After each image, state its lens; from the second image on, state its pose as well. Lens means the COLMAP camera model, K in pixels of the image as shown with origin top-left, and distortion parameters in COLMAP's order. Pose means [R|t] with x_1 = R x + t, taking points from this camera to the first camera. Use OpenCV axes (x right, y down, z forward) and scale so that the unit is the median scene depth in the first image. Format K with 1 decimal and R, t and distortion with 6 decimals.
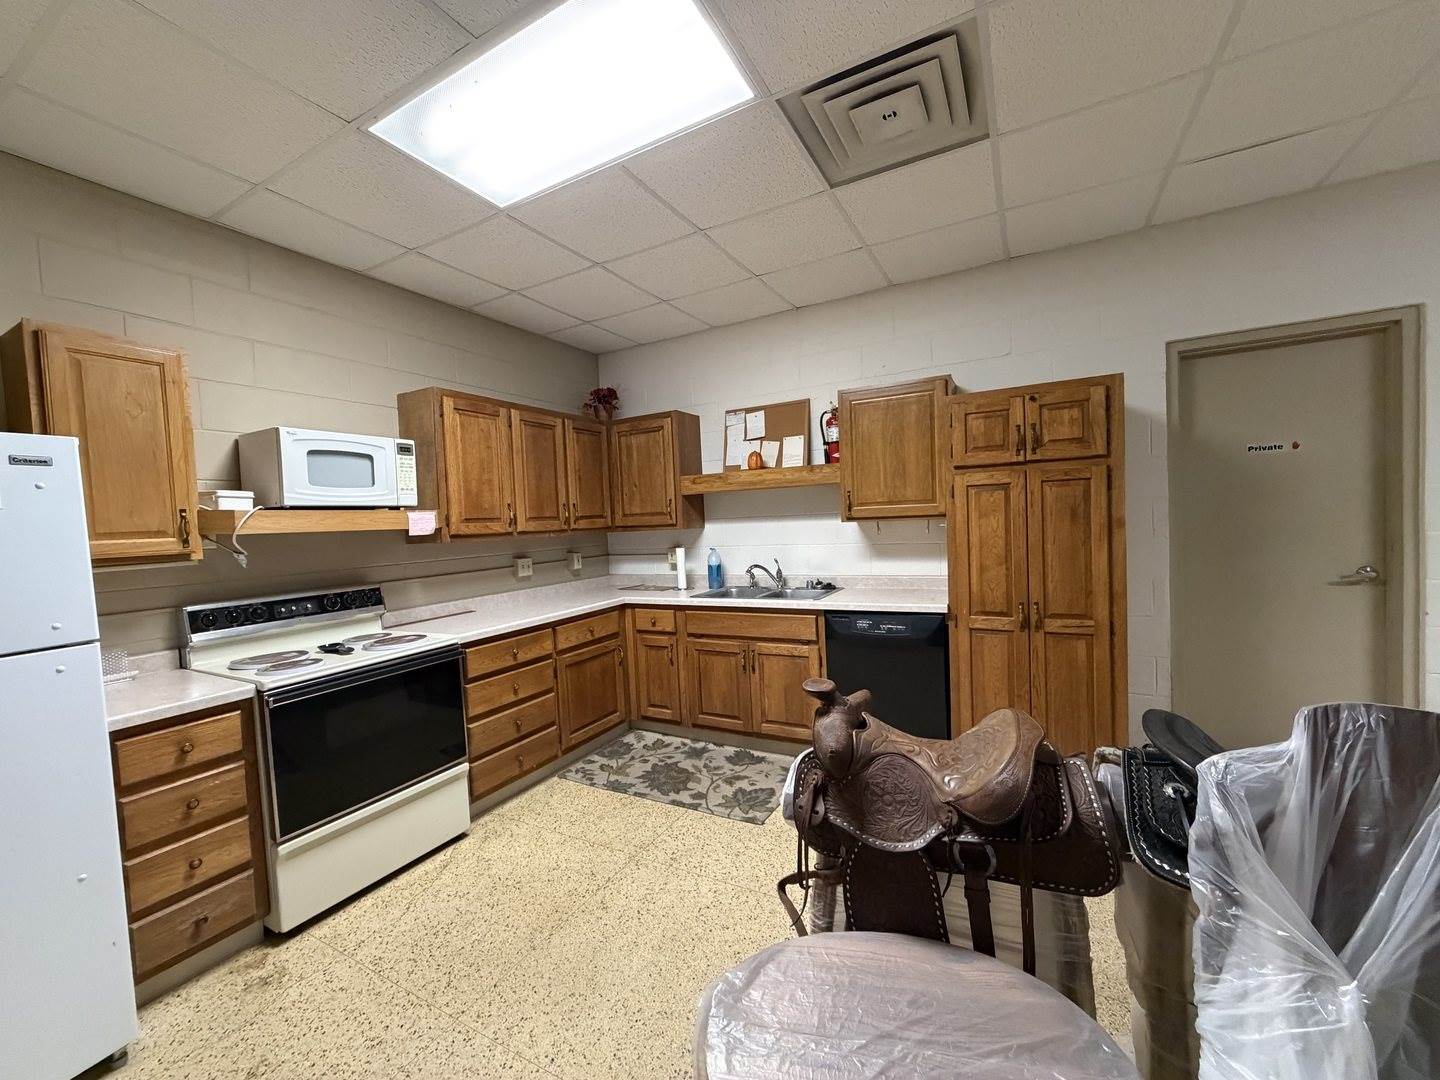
lens RADIAL K [[572.9, 0, 719.9], [0, 572.9, 542.3], [0, 0, 1]] dist [-0.001529, 0.000612]
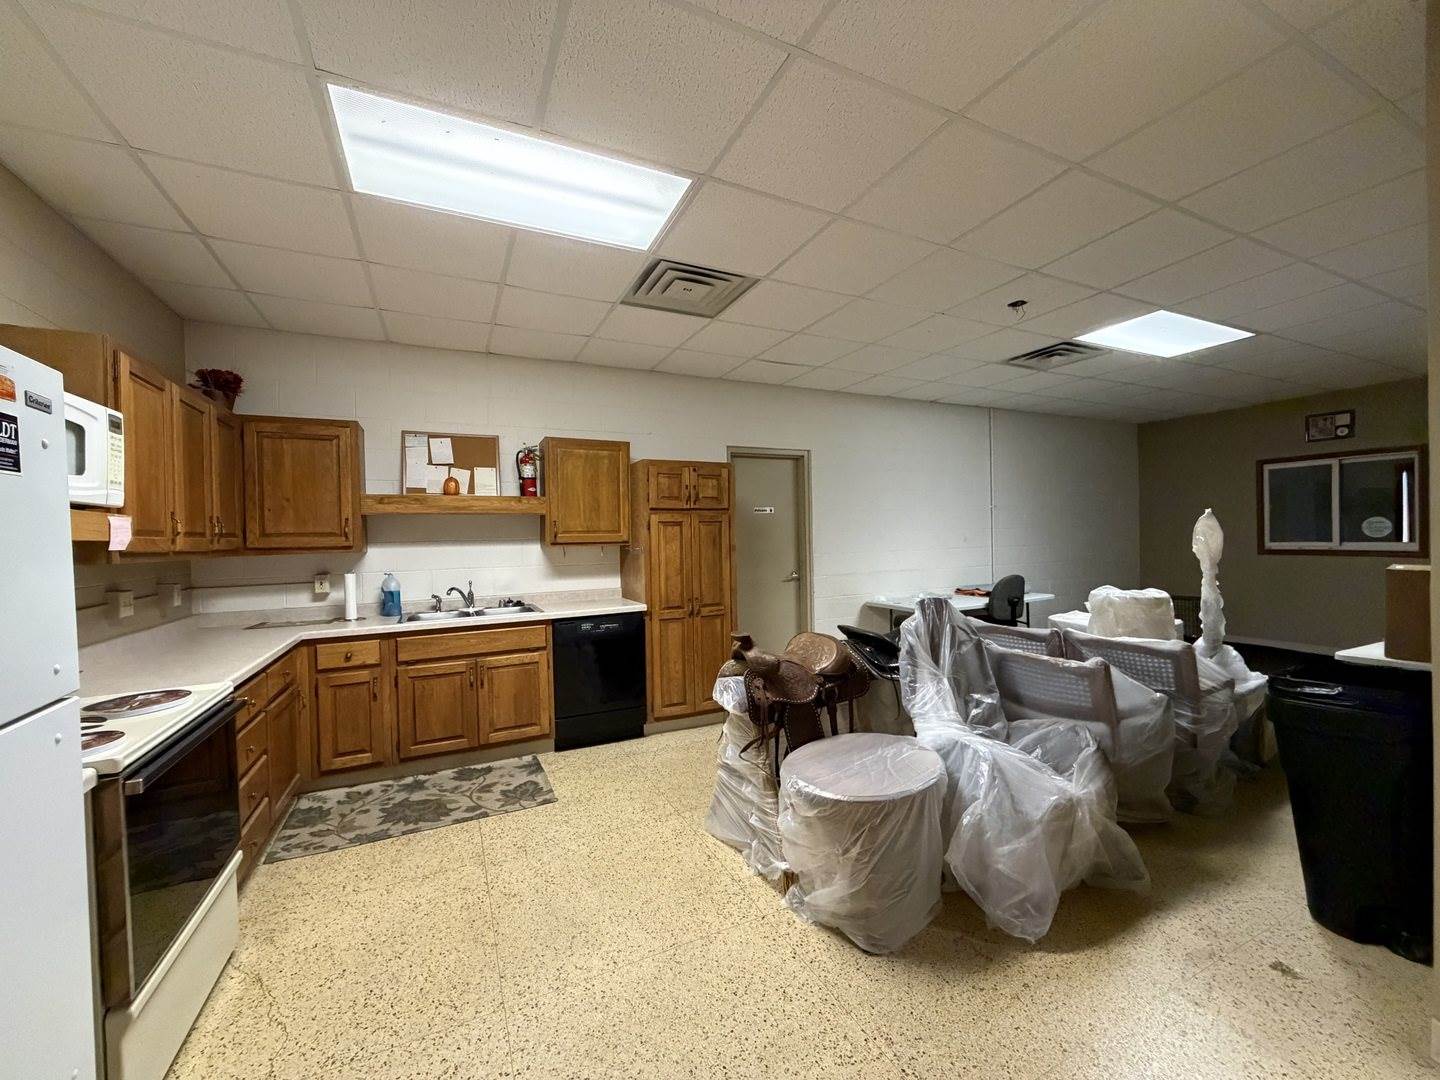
lens RADIAL K [[572.9, 0, 716.7], [0, 572.9, 541.7], [0, 0, 1]] dist [-0.001529, 0.000612]
pose [[0.585647, 0.026230, 0.810141, -0.556205], [0.026952, 0.998293, -0.051805, 0.026706], [-0.810118, 0.052174, 0.583941, 0.019550]]
